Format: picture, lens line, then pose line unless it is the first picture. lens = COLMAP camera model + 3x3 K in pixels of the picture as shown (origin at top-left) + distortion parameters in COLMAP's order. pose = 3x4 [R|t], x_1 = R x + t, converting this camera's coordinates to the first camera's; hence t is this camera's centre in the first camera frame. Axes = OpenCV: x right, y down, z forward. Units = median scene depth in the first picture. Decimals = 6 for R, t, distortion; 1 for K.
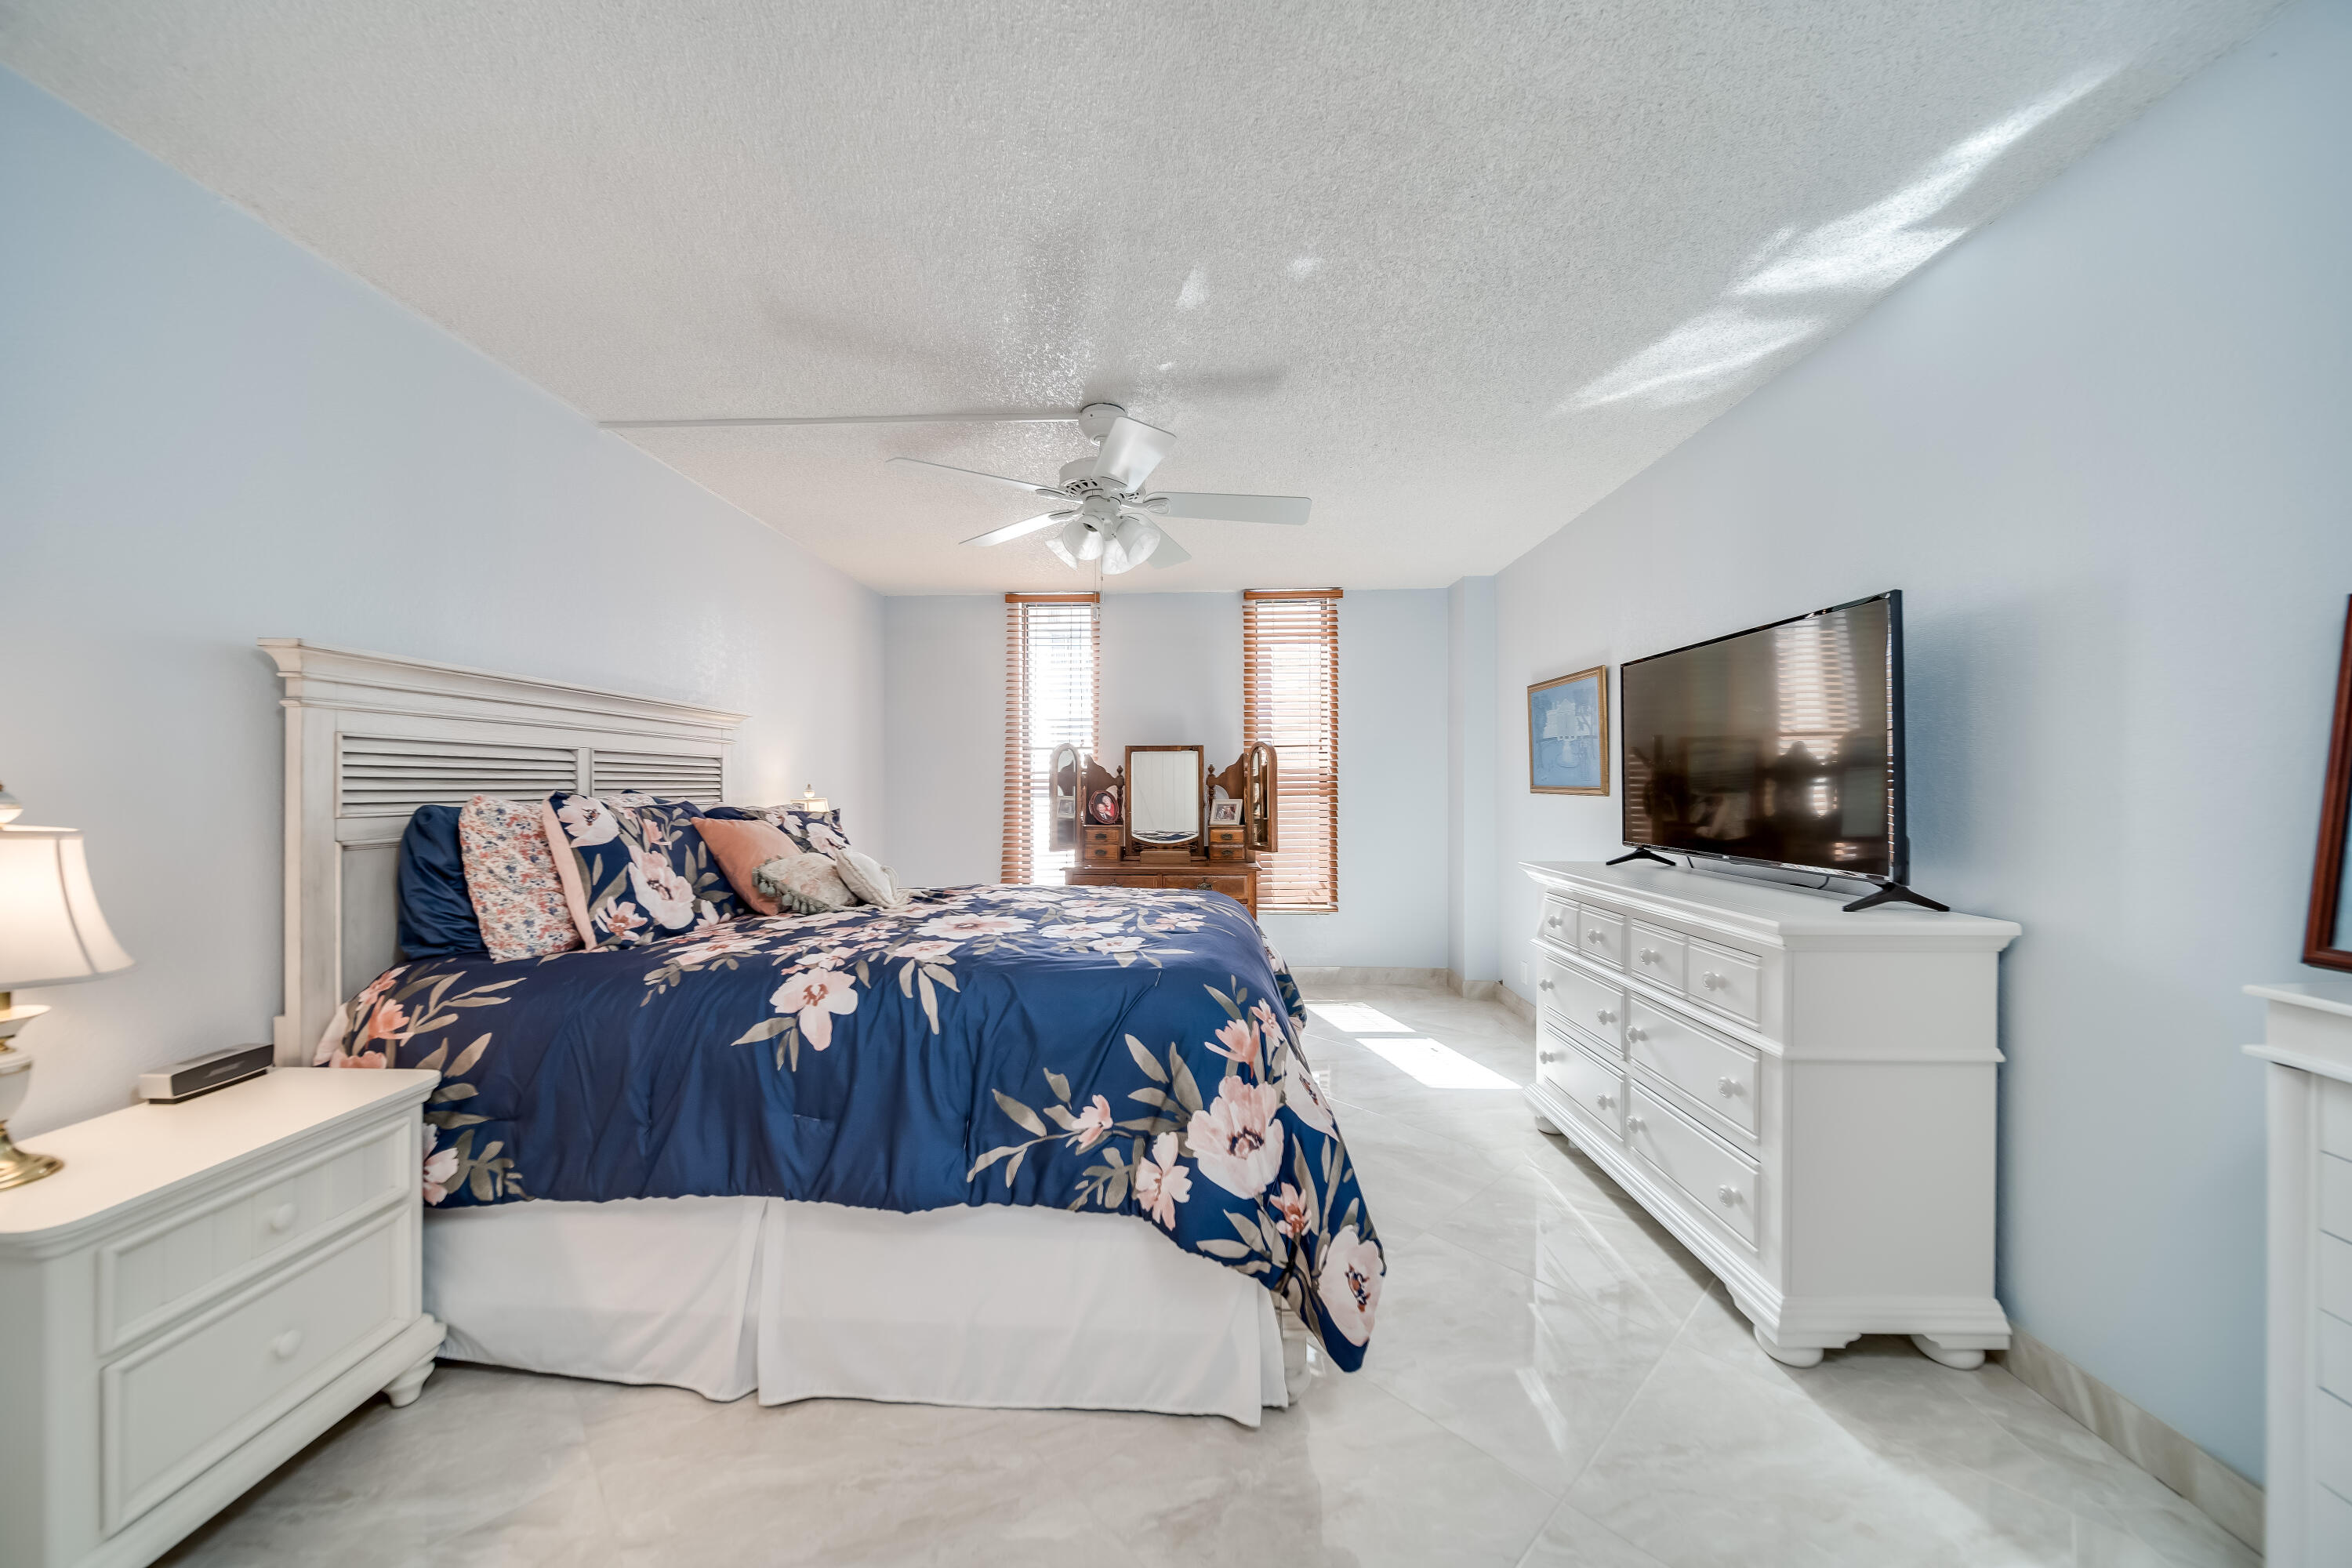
lens RADIAL K [[821.5, 0, 1166.2], [0, 821.5, 786.7], [0, 0, 1]] dist [-0.000923, -0.001294]
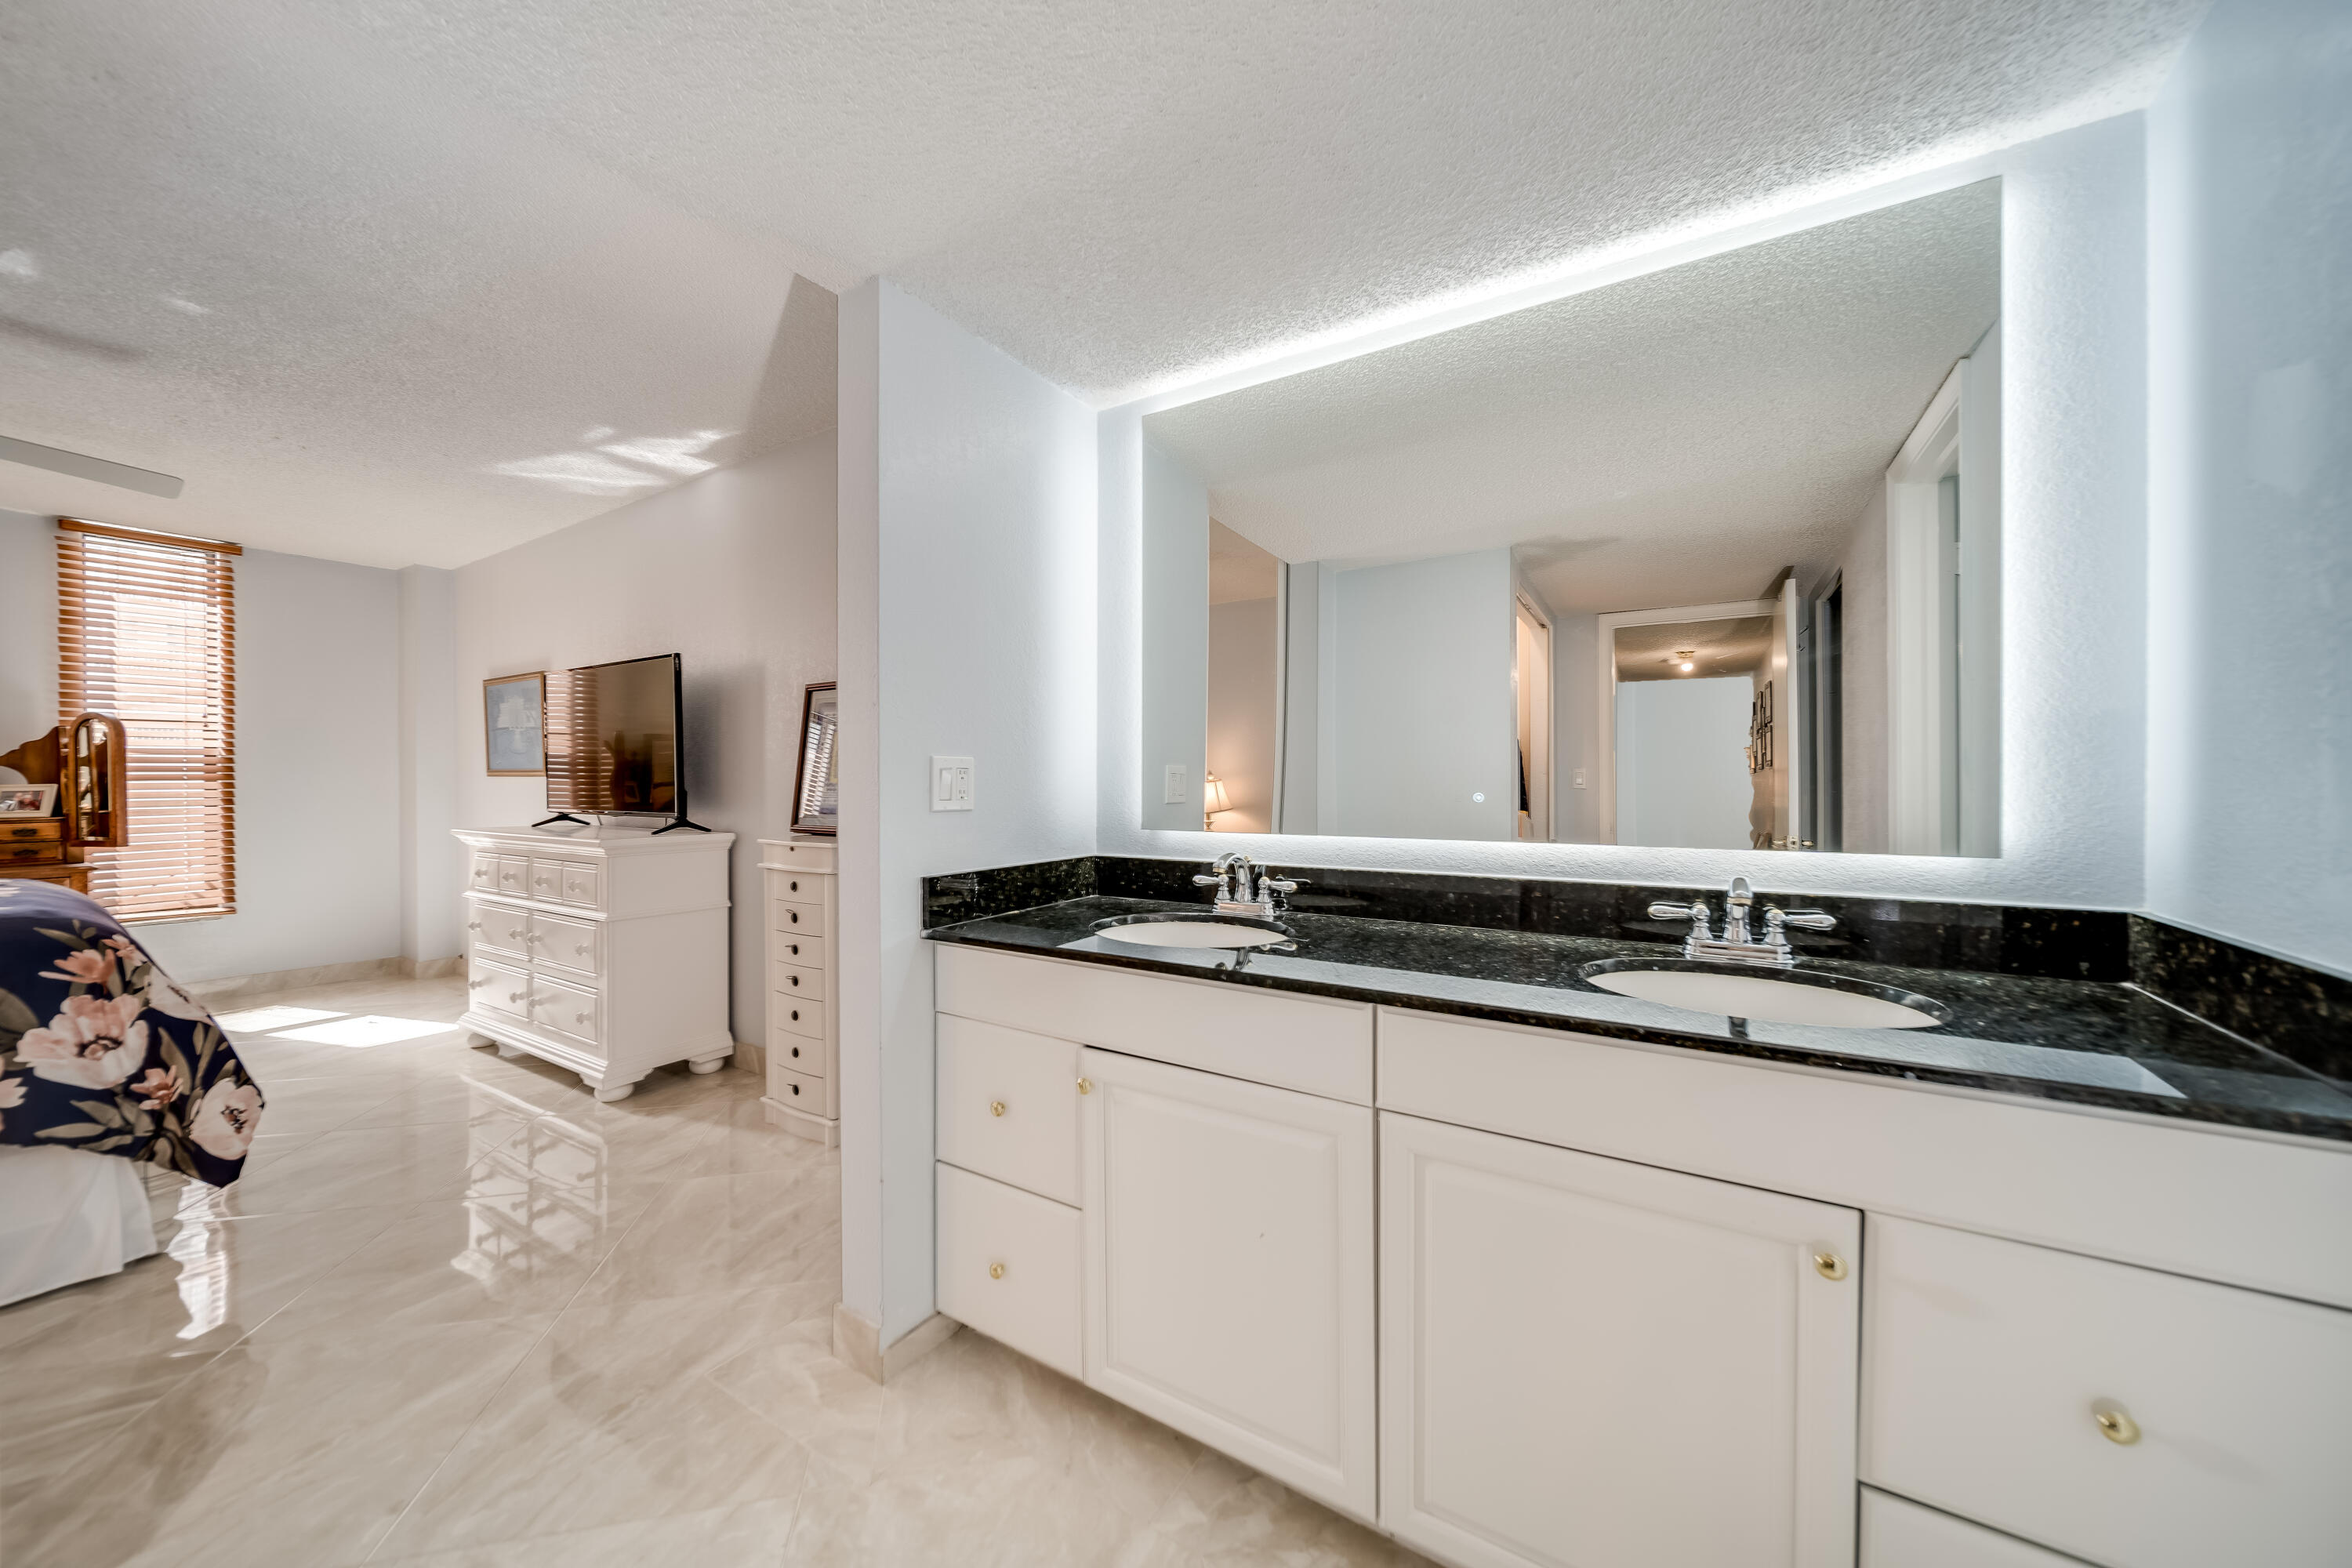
lens RADIAL K [[821.5, 0, 1166.2], [0, 821.5, 786.7], [0, 0, 1]] dist [-0.000923, -0.001294]
pose [[0.502728, -0.004187, 0.864434, -0.135696], [0.002598, 0.999991, 0.003332, 0.049283], [-0.864441, 0.000571, 0.502735, -0.862953]]
